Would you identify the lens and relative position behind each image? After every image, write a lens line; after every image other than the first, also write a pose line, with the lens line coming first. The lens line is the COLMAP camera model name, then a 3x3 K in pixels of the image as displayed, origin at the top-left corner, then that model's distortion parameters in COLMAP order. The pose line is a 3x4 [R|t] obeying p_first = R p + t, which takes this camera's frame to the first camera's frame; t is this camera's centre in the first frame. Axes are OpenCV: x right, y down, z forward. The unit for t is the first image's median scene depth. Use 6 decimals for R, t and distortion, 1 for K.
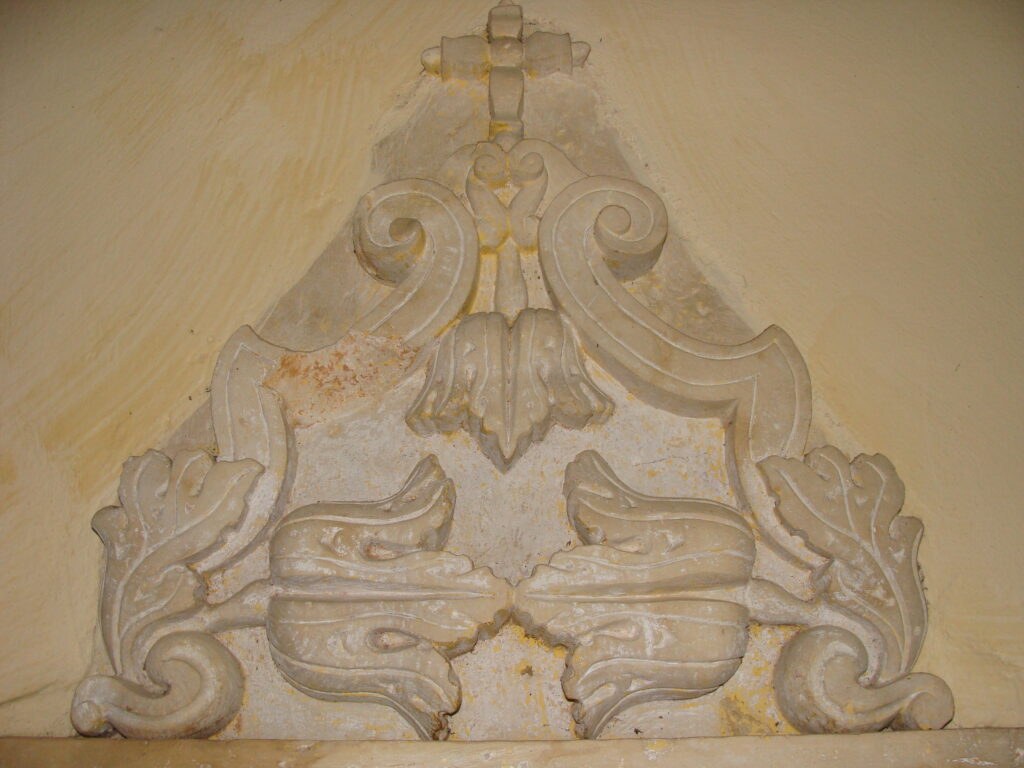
lens RADIAL K [[1154.0, 0, 511.3], [0, 1154.0, 382.1], [0, 0, 1]] dist [-0.147963, 0.000000]
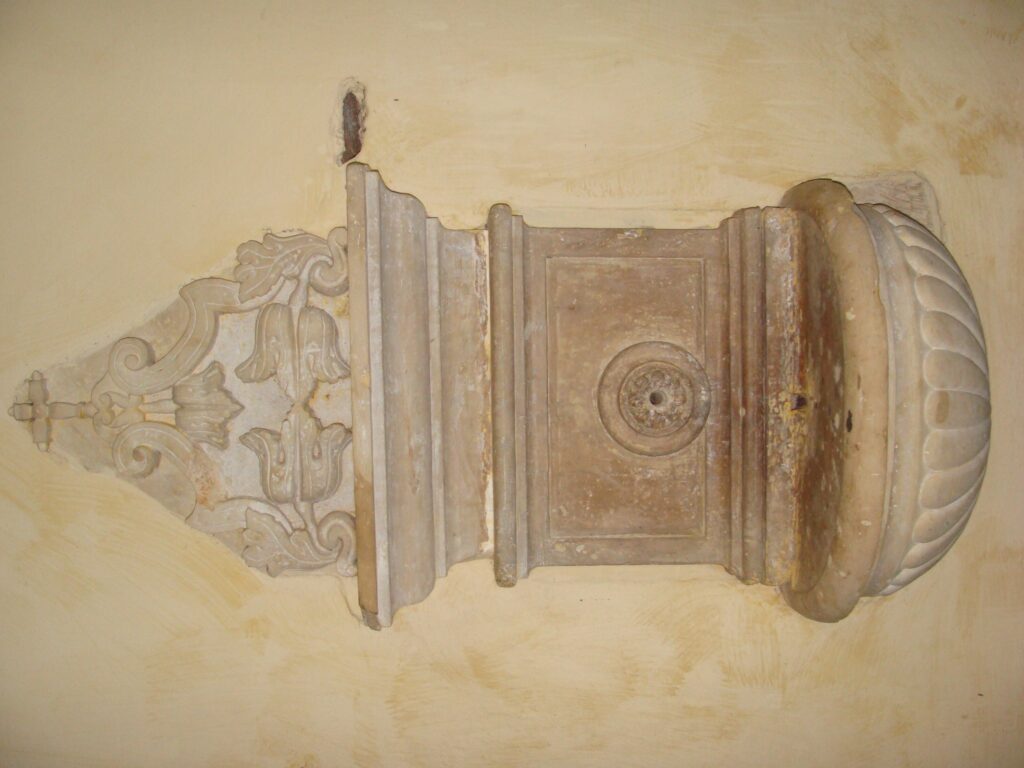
lens RADIAL K [[1154.0, 0, 515.4], [0, 1154.0, 388.0], [0, 0, 1]] dist [-0.147963, 0.000000]
pose [[-0.015941, -0.999213, -0.036315, 0.116752], [0.920310, -0.028861, 0.390124, -0.343604], [-0.390865, -0.027202, 0.920046, -1.449491]]
